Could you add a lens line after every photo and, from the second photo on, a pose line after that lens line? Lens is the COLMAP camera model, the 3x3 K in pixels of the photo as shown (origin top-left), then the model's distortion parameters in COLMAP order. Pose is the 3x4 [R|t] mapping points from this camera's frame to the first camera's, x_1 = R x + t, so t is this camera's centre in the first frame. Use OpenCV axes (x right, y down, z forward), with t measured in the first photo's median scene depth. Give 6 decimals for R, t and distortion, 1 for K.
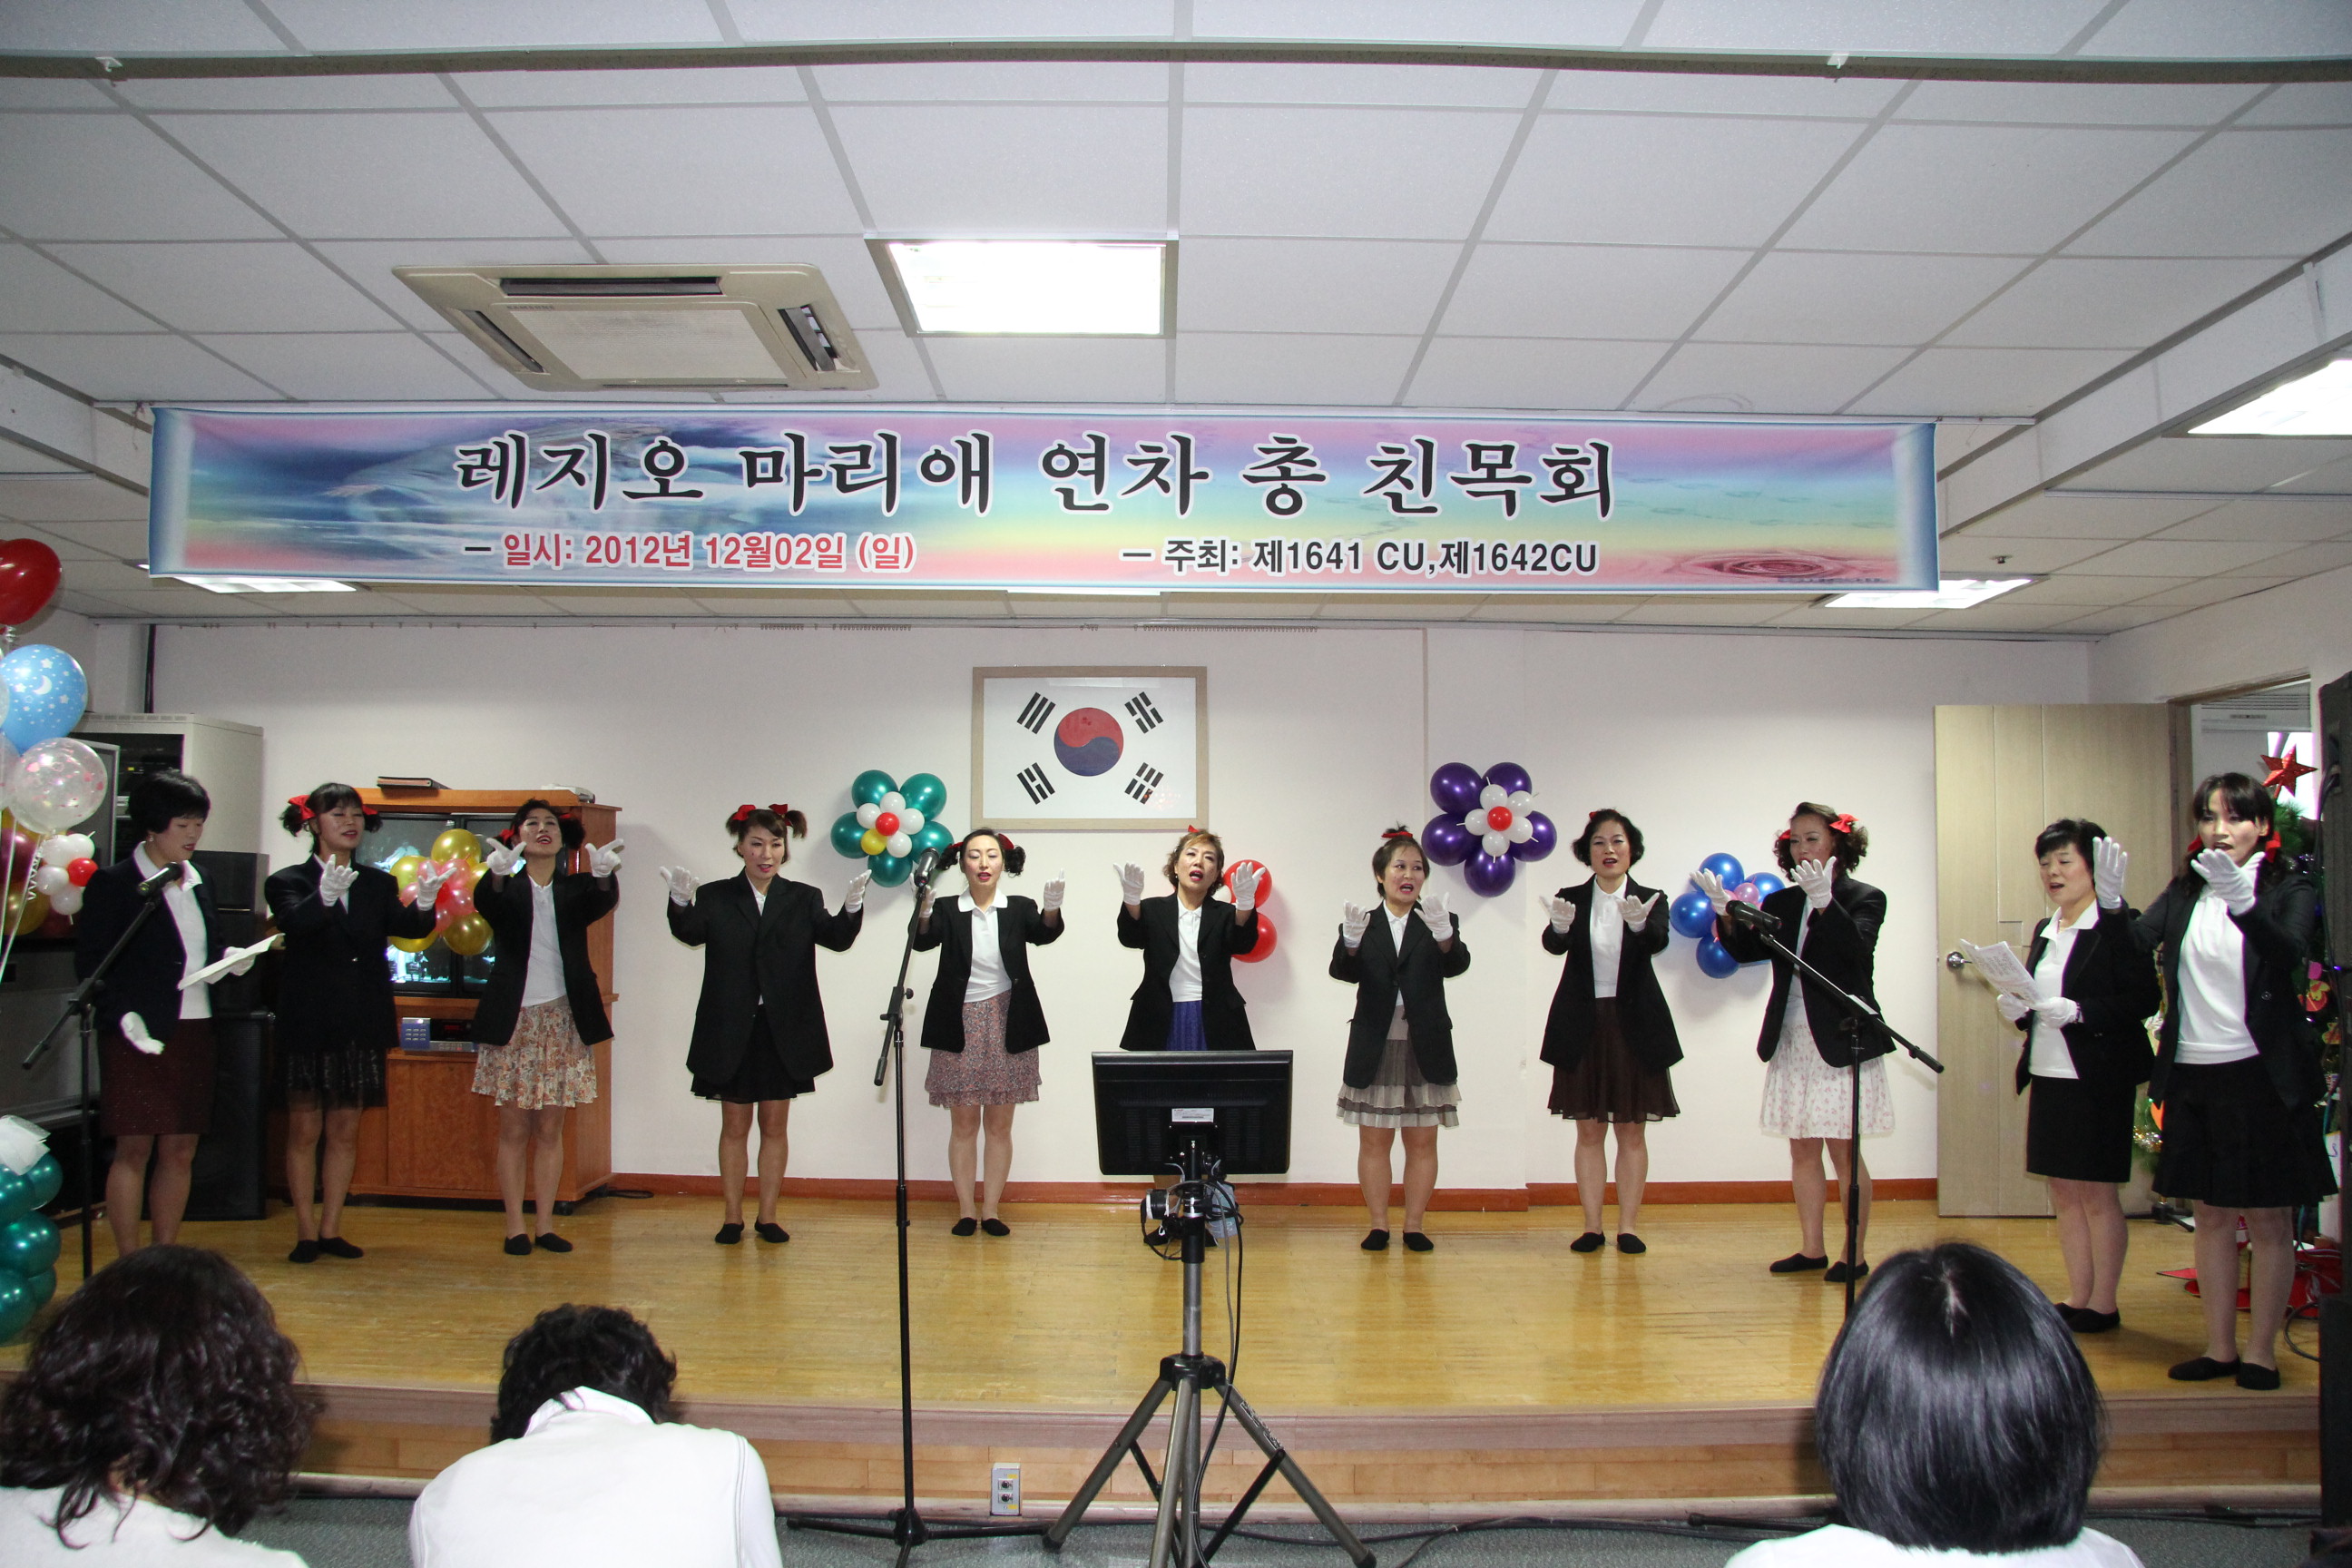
lens RADIAL K [[1839.2, 0, 1164.1], [0, 1839.2, 851.0], [0, 0, 1]] dist [-0.185743, 0.137048]
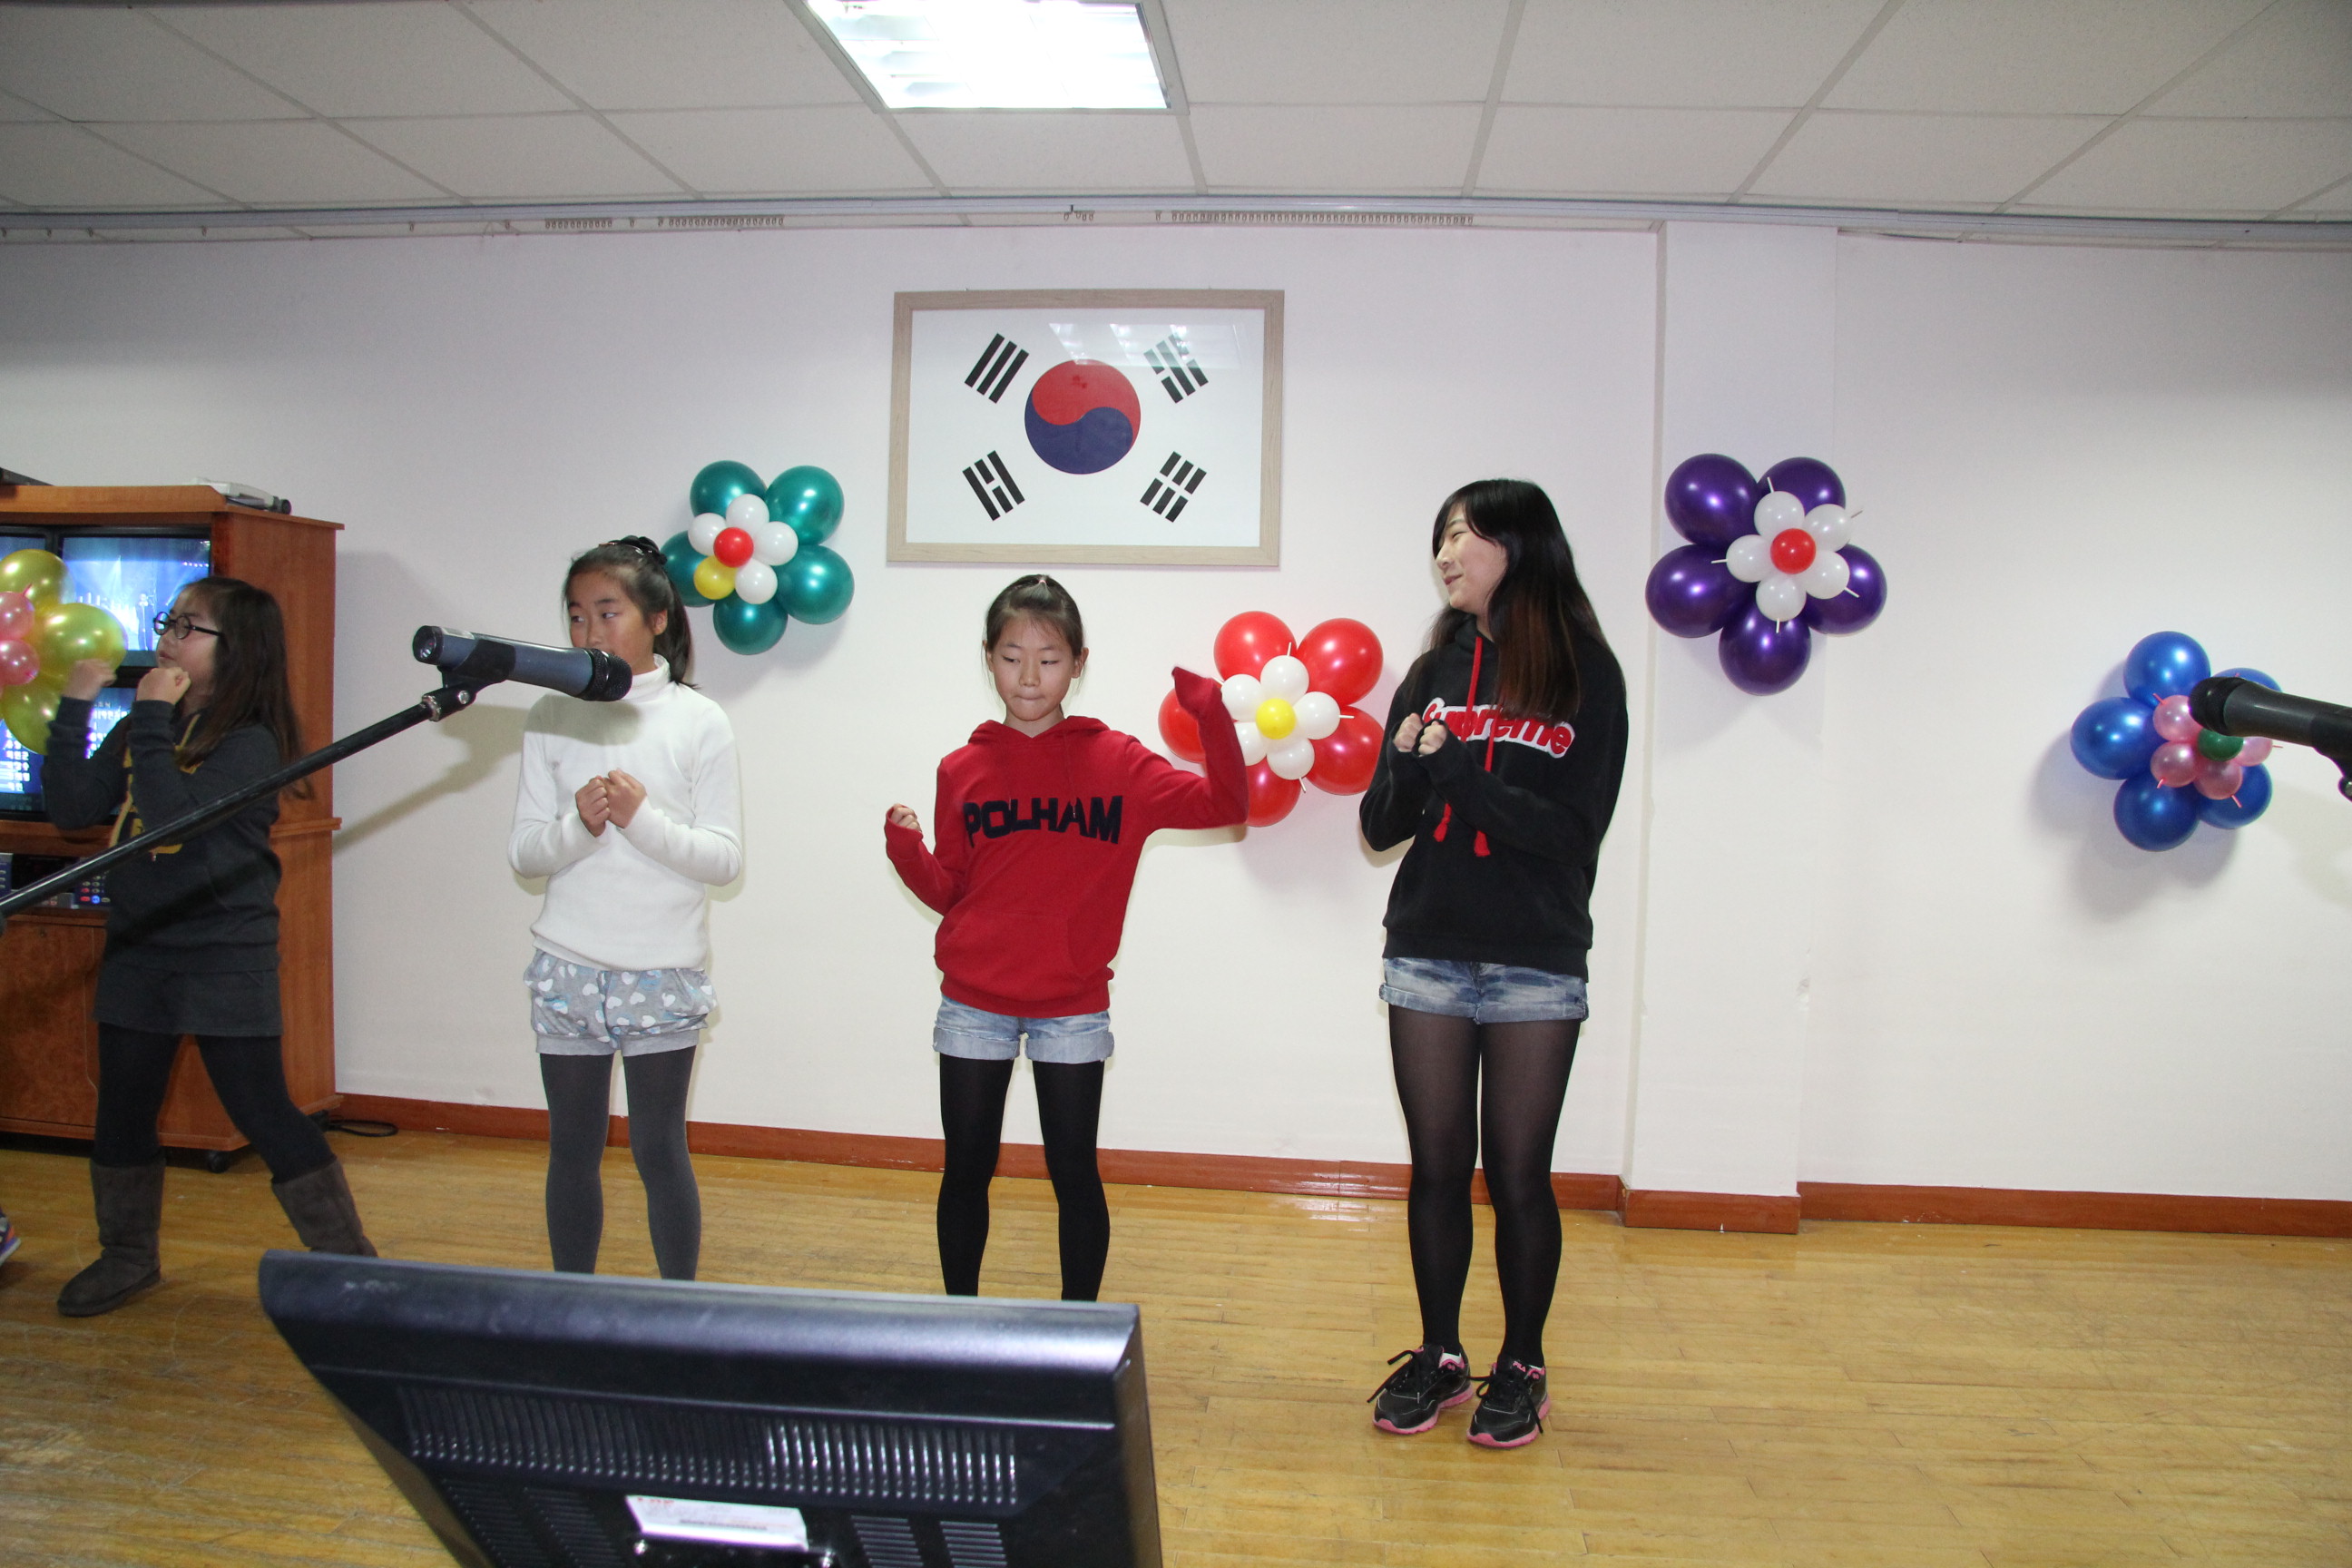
lens RADIAL K [[1821.2, 0, 1143.7], [0, 1821.2, 824.2], [0, 0, 1]] dist [-0.177634, 0.116664]
pose [[0.993051, 0.031237, -0.113466, 0.077384], [-0.020793, 0.995533, 0.092092, 0.028039], [0.115835, -0.089092, 0.989265, 0.647379]]
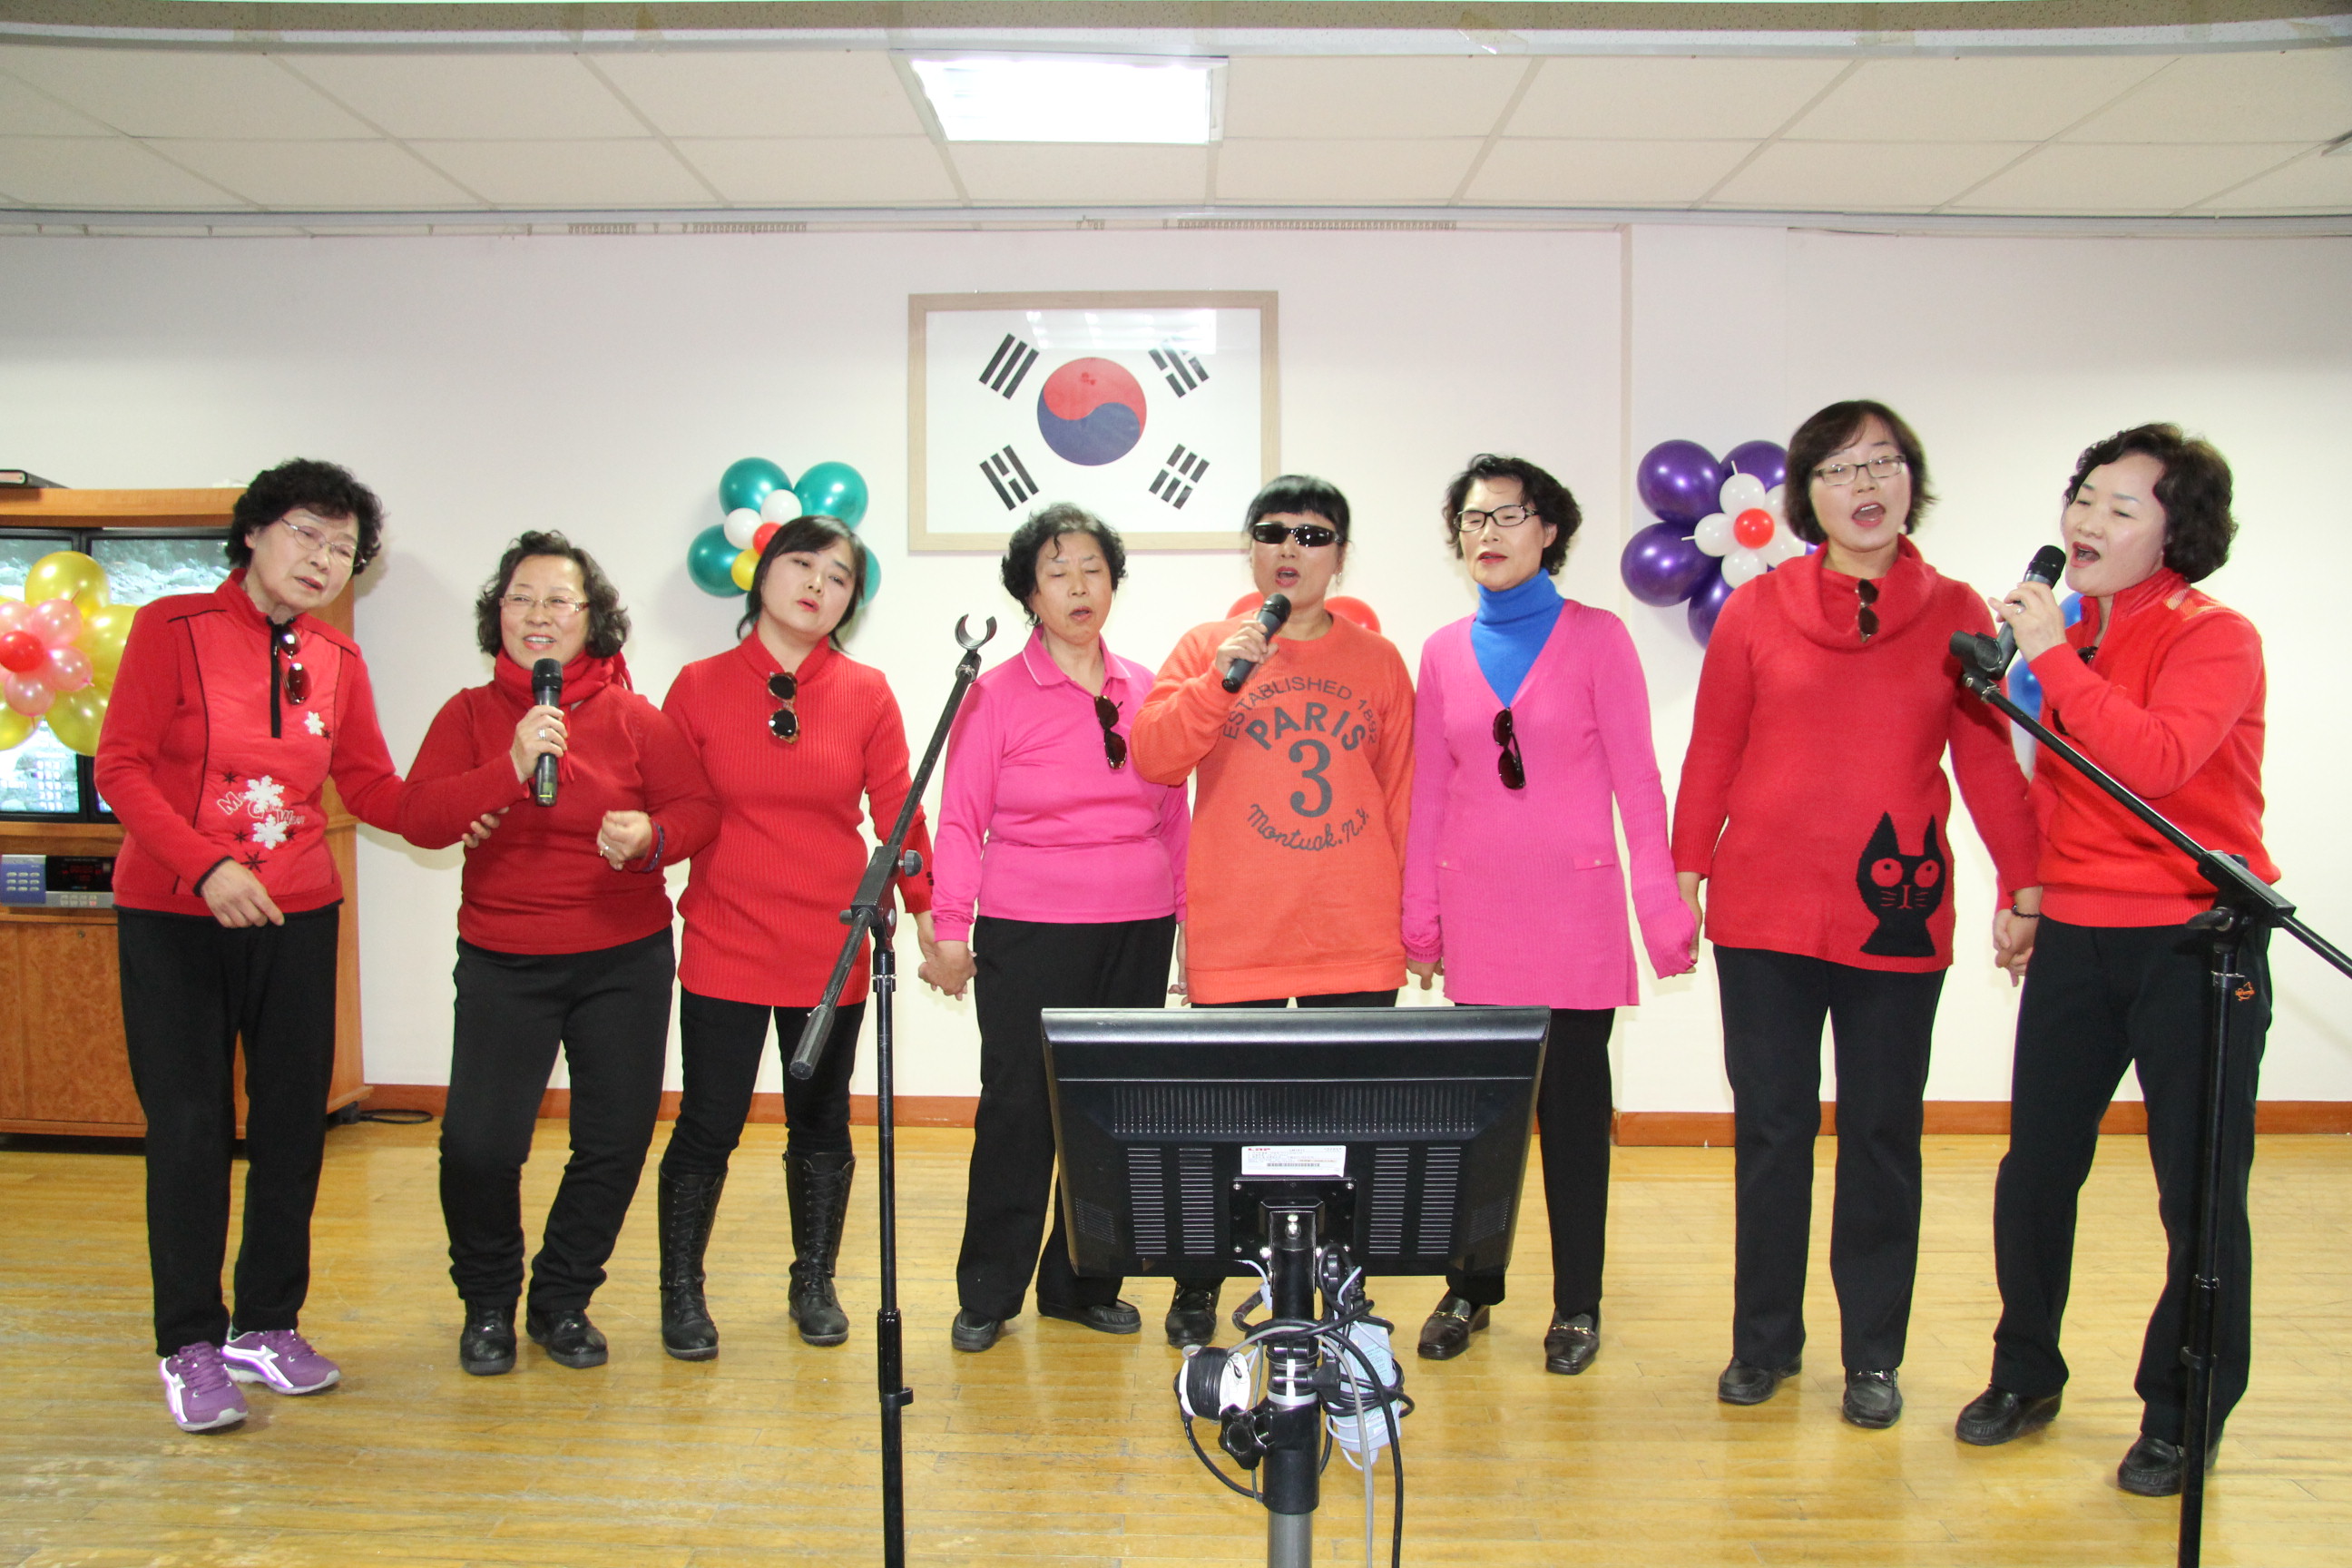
lens RADIAL K [[2037.7, 0, 1144.7], [0, 2037.7, 827.6], [0, 0, 1]] dist [-0.137961, 0.178382]
pose [[0.999570, 0.000376, -0.029326, -0.003468], [0.002560, 0.994985, 0.099990, 0.021441], [0.029216, -0.100022, 0.994556, 0.456012]]
